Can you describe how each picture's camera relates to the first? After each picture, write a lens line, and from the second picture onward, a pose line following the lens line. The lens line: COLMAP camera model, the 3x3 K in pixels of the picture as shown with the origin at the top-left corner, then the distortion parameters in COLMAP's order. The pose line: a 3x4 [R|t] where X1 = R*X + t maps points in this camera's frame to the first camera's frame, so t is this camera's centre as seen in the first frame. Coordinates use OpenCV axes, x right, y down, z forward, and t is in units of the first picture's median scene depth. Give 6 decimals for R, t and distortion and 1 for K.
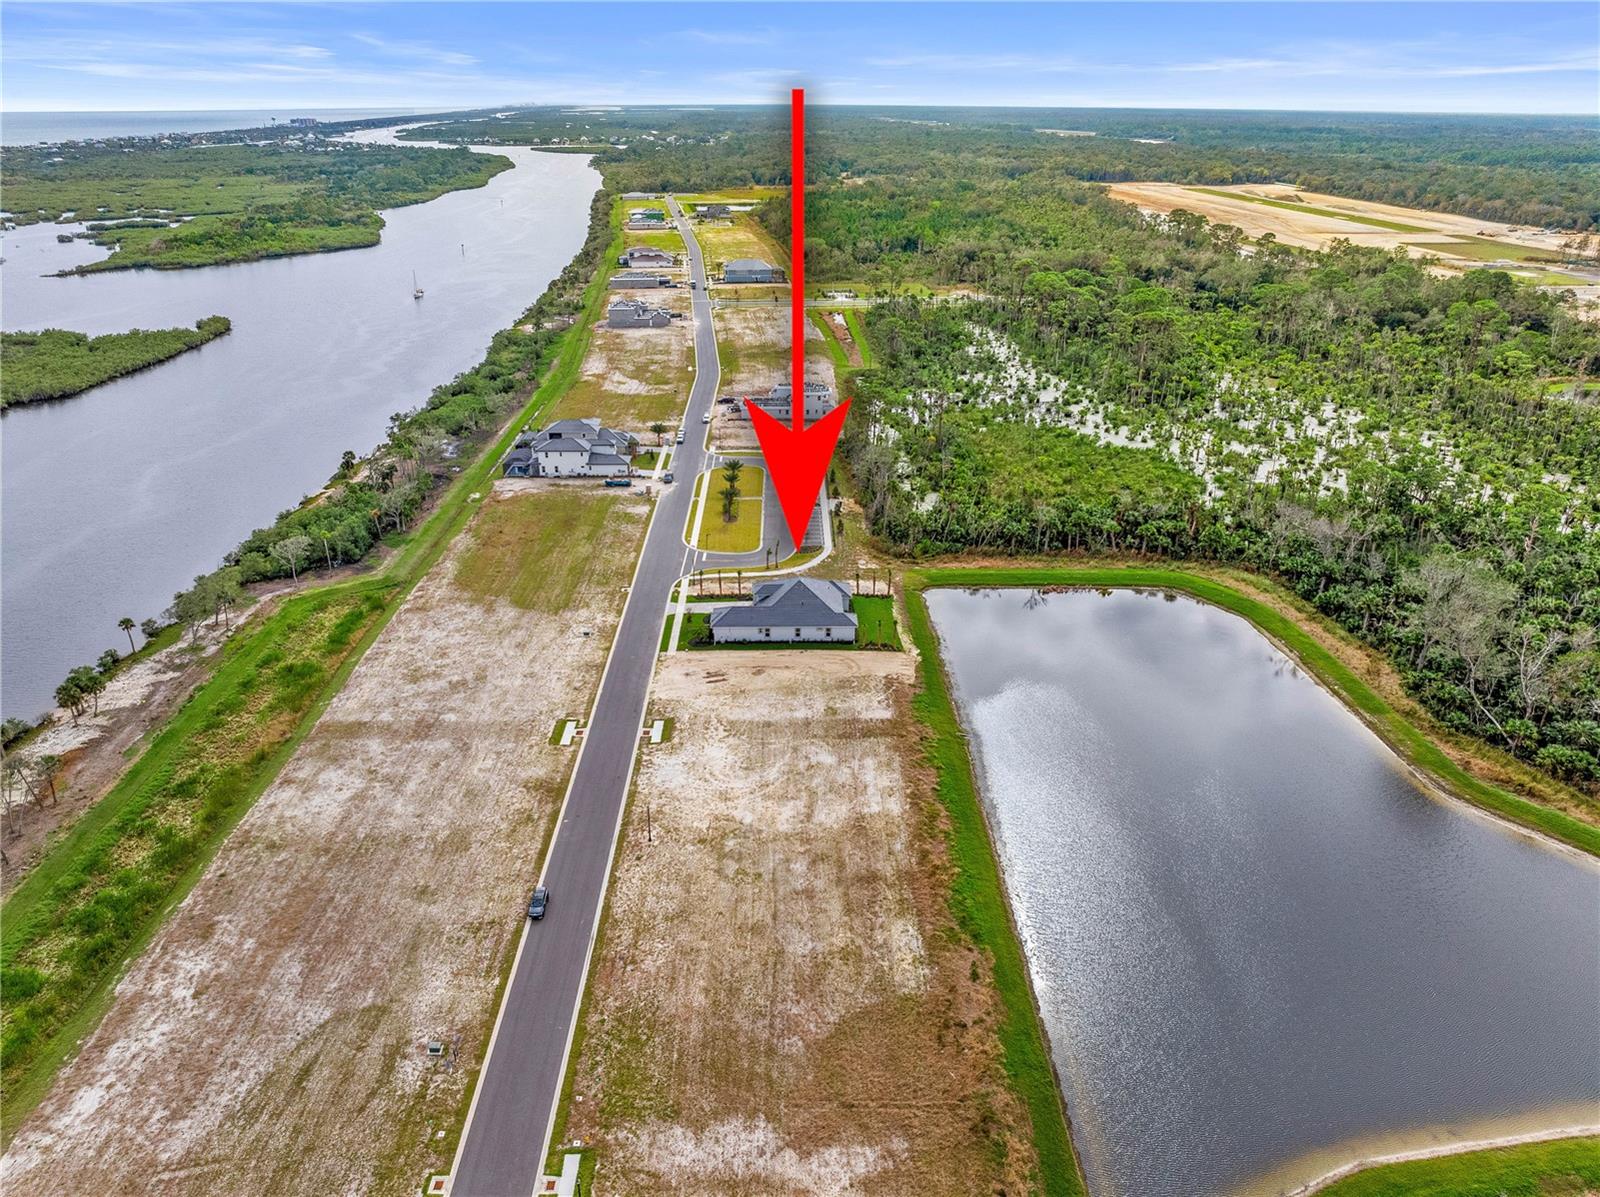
lens RADIAL K [[1108.4, 0, 800.0], [0, 1108.4, 598.5], [0, 0, 1]] dist [-0.039159, 0.006493]
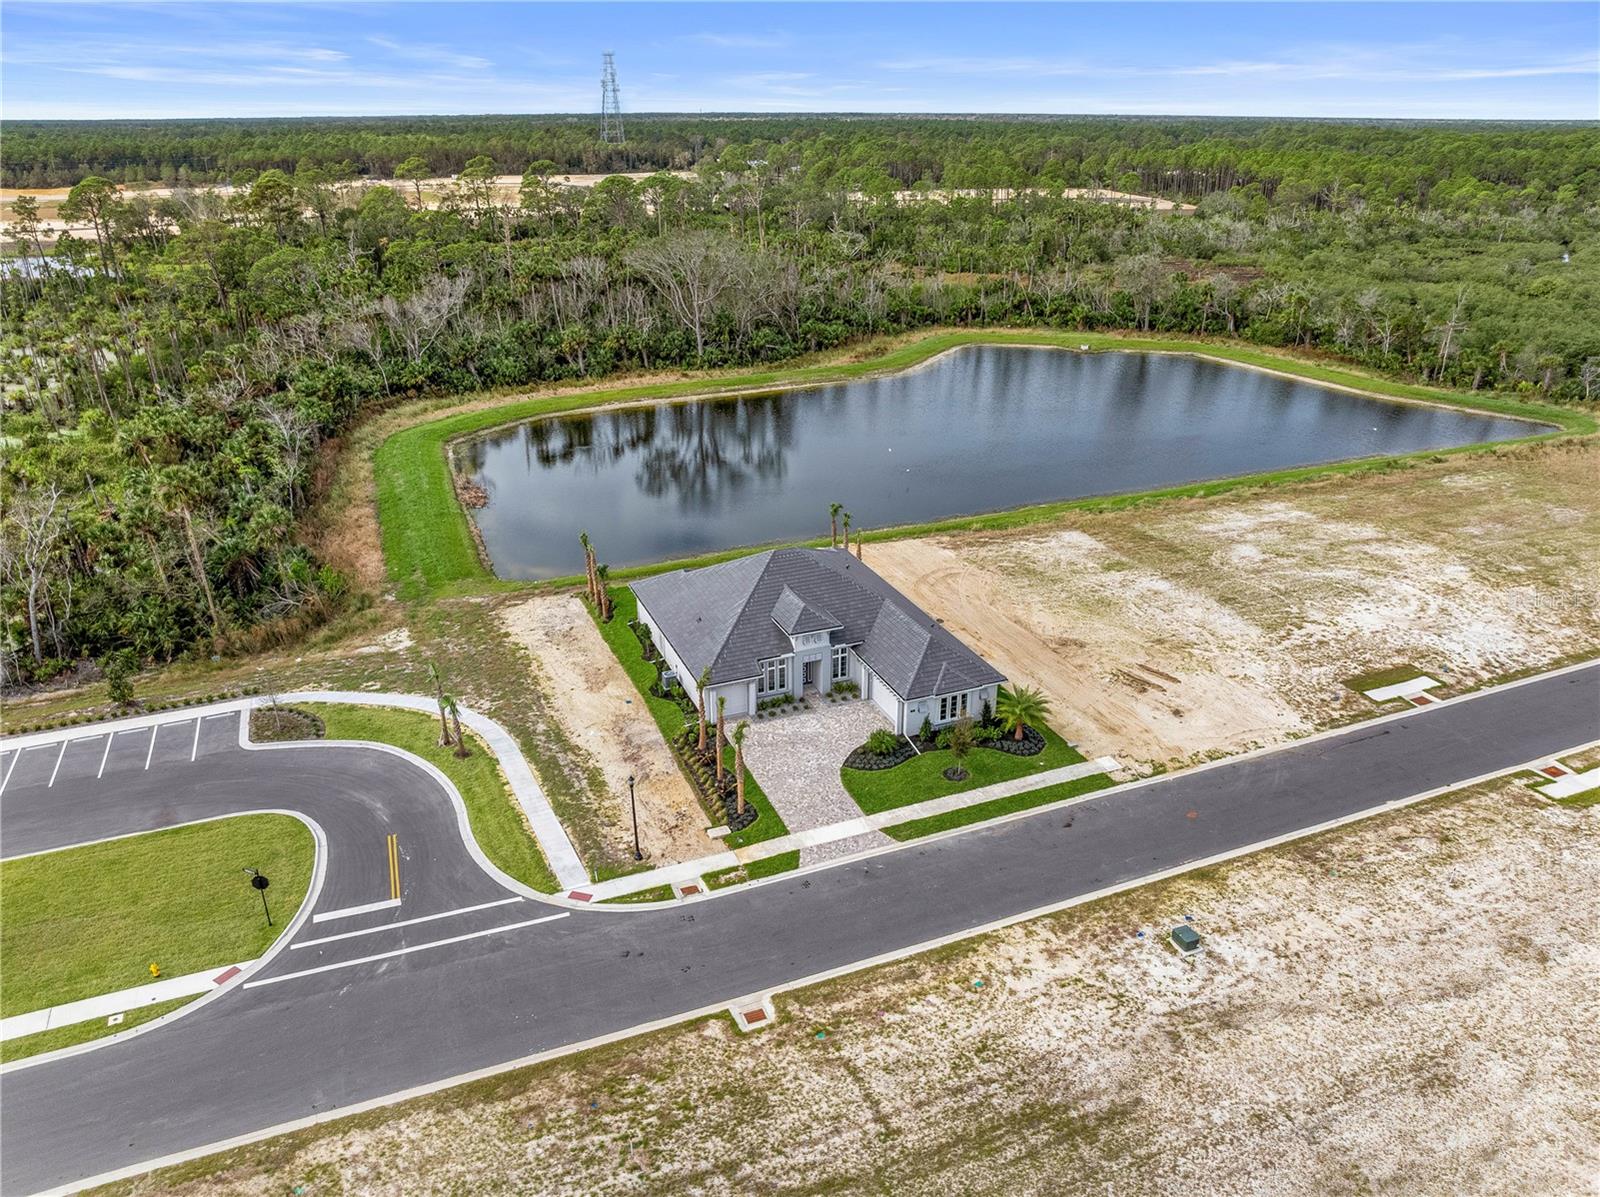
lens RADIAL K [[1127.8, 0, 794.4], [0, 1127.8, 591.0], [0, 0, 1]] dist [-0.043129, -0.000521]
pose [[-0.362795, -0.367467, 0.856357, -0.345118], [0.380905, 0.780213, 0.496163, -0.200697], [-0.850465, 0.506197, -0.143088, 1.024780]]
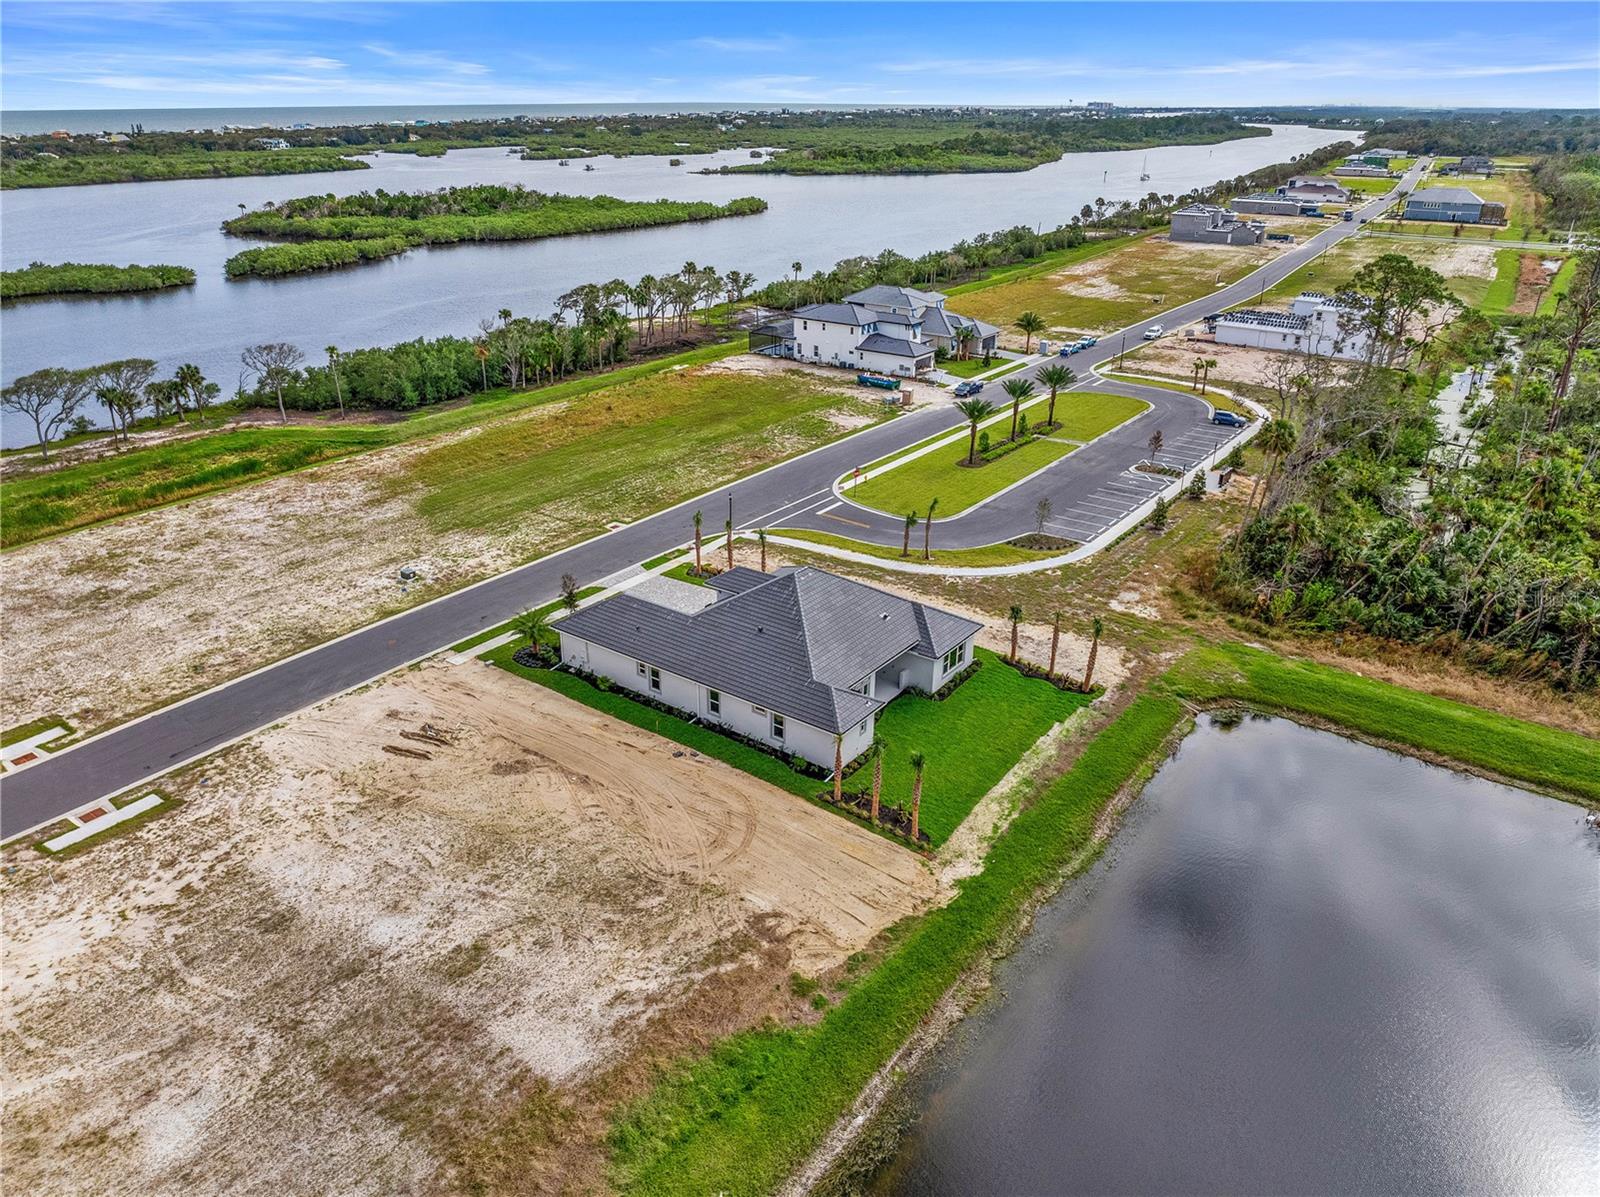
lens RADIAL K [[1127.8, 0, 794.4], [0, 1127.8, 591.0], [0, 0, 1]] dist [-0.043129, -0.000521]
pose [[0.793410, 0.243770, -0.557742, 0.209819], [-0.248424, 0.966198, 0.068898, -0.036531], [0.555685, 0.083892, 0.827150, 0.651334]]
